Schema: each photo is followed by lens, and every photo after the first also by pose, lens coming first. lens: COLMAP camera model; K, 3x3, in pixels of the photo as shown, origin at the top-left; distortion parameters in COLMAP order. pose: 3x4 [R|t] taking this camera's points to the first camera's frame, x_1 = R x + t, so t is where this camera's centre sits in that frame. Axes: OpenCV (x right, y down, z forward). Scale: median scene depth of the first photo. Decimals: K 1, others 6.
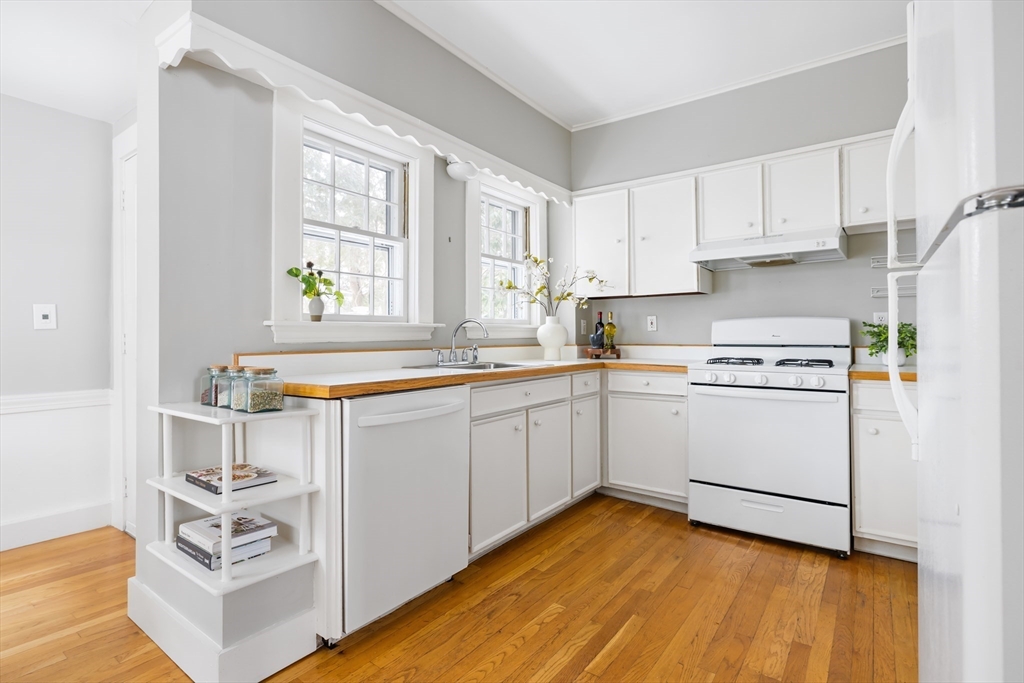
lens RADIAL K [[498.0, 0, 499.2], [0, 498.0, 329.0], [0, 0, 1]] dist [-0.002053, -0.000414]
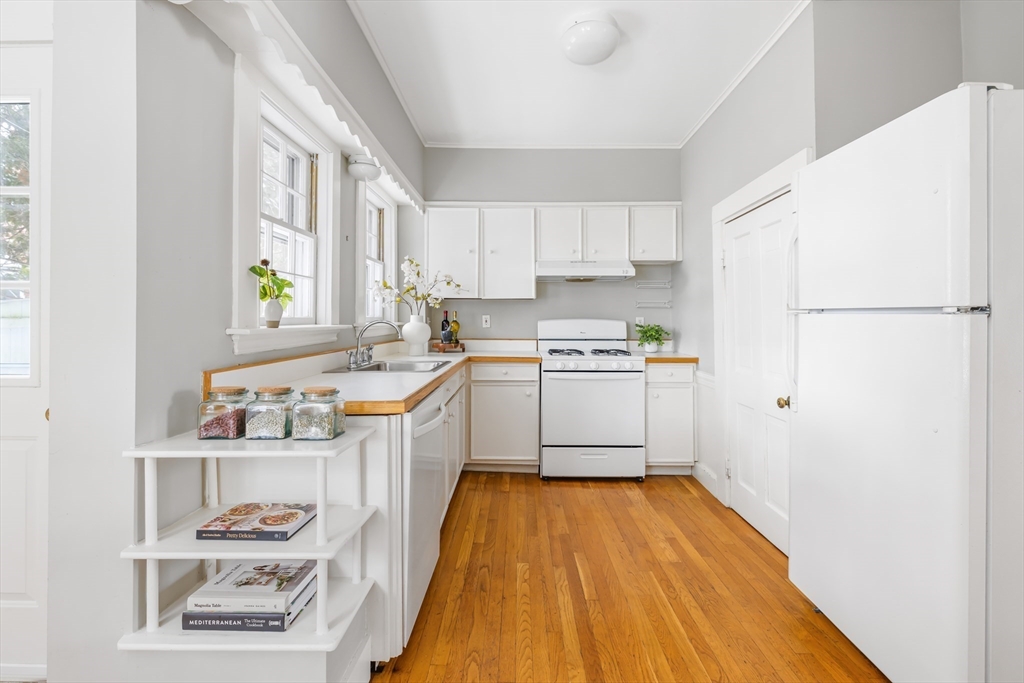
lens RADIAL K [[468.1, 0, 506.8], [0, 468.1, 313.4], [0, 0, 1]] dist [-0.003618, 0.000521]
pose [[0.811178, 0.013493, 0.584644, -0.437754], [-0.013047, 0.999903, -0.004973, -0.035250], [-0.584654, -0.003594, 0.811275, 0.076276]]
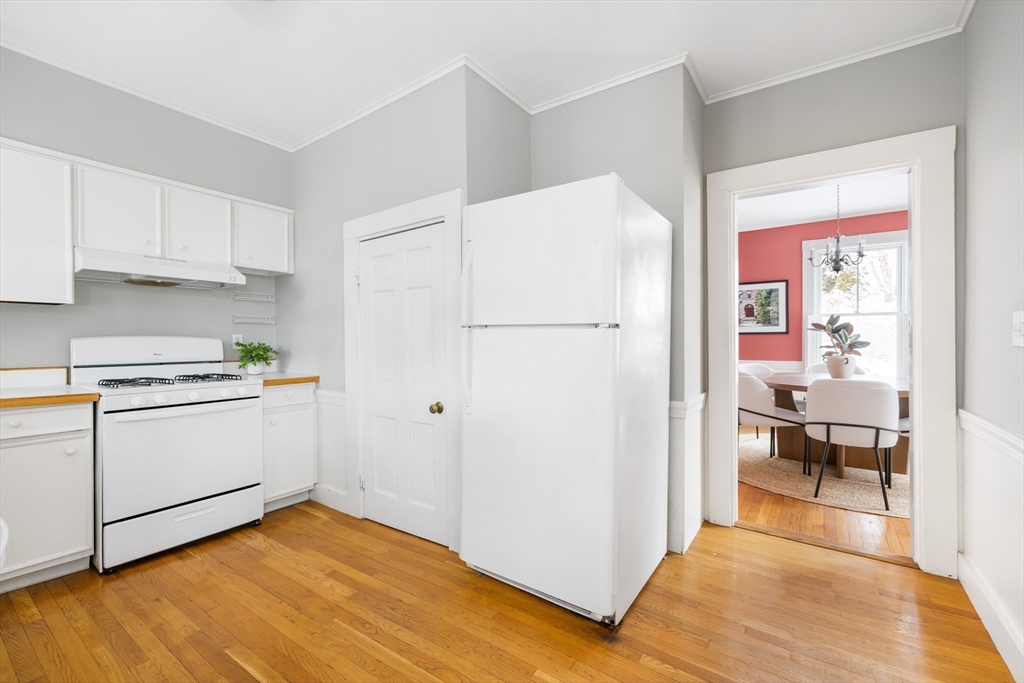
lens RADIAL K [[432.6, 0, 512.9], [0, 432.6, 341.3], [0, 0, 1]] dist [-0.002063, 0.000233]
pose [[-0.045434, 0.002601, 0.998964, -0.429818], [-0.010264, 0.999943, -0.003071, -0.020841], [-0.998915, -0.010392, -0.045405, 0.352688]]
